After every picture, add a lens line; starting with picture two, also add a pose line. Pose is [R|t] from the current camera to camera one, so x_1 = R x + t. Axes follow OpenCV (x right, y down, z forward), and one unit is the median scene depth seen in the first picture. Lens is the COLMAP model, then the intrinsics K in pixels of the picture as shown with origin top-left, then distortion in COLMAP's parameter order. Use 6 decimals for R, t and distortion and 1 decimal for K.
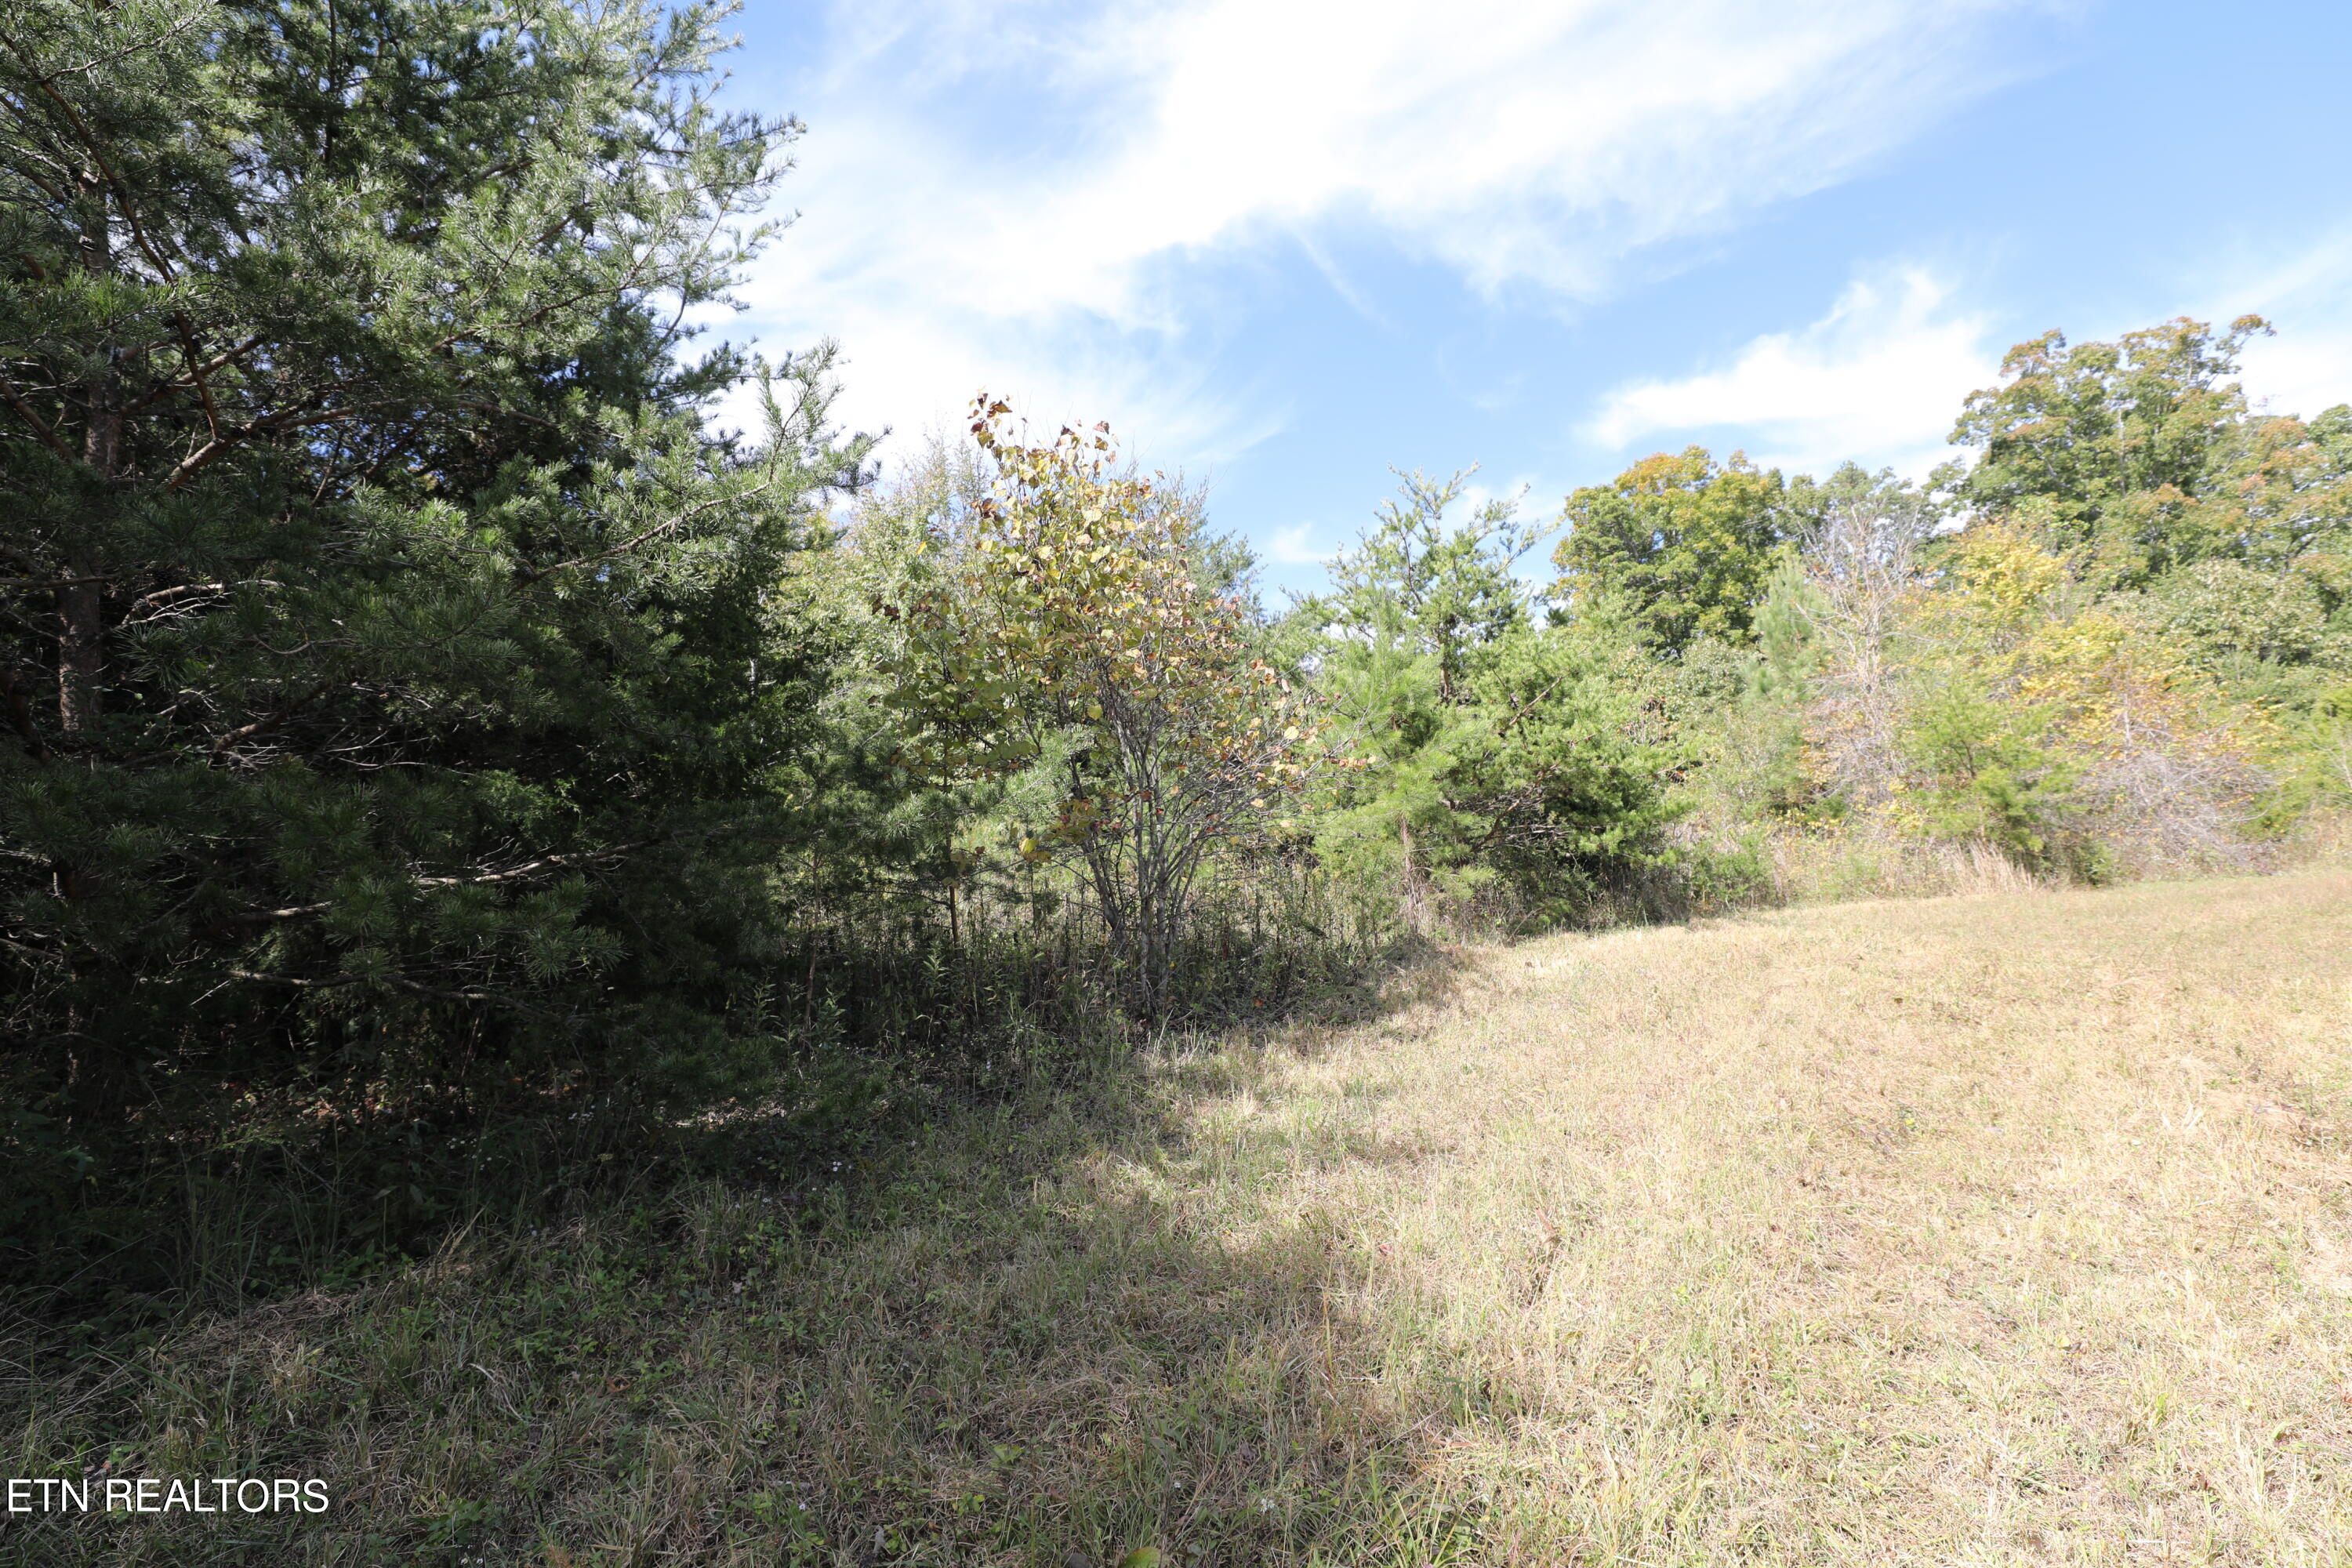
lens RADIAL K [[1081.7, 0, 1148.6], [0, 1081.7, 804.4], [0, 0, 1]] dist [-0.054841, 0.014666]
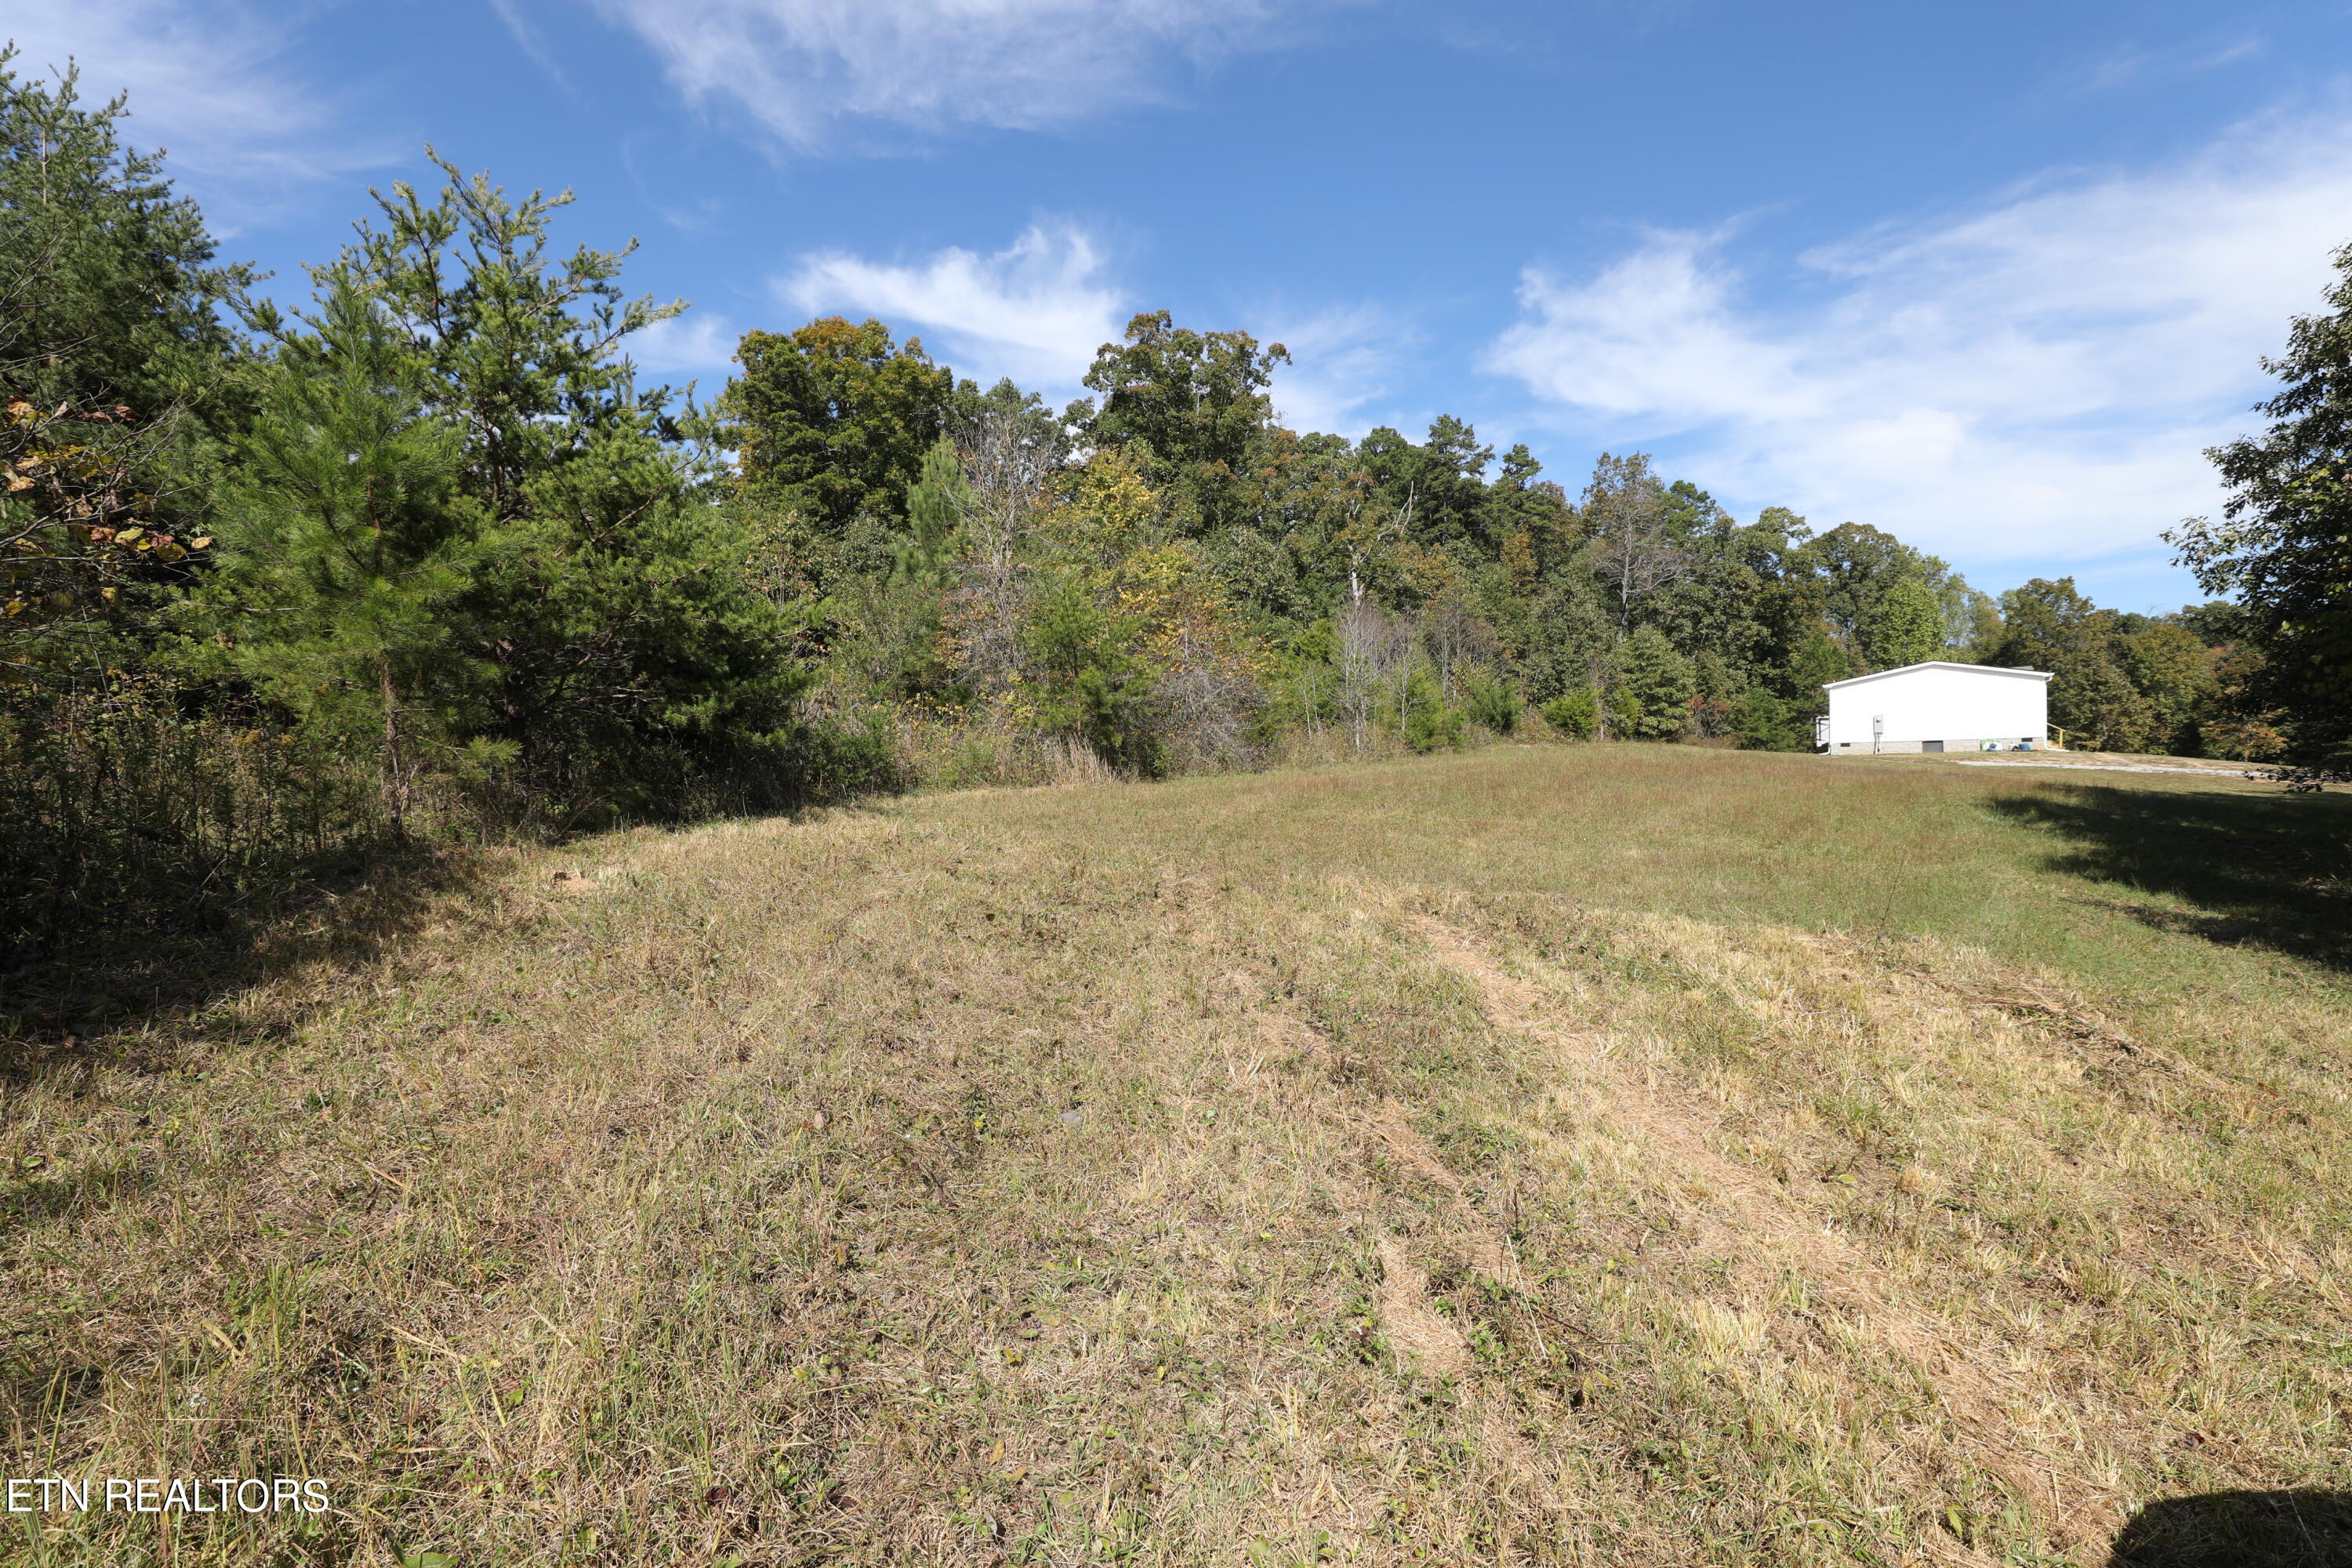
lens RADIAL K [[1074.0, 0, 1177.5], [0, 1074.0, 792.2], [0, 0, 1]] dist [-0.043627, 0.012938]
pose [[0.719927, 0.010803, 0.693965, 0.068431], [-0.087512, 0.993312, 0.075323, 0.000745], [-0.688510, -0.114957, 0.716058, 0.089408]]
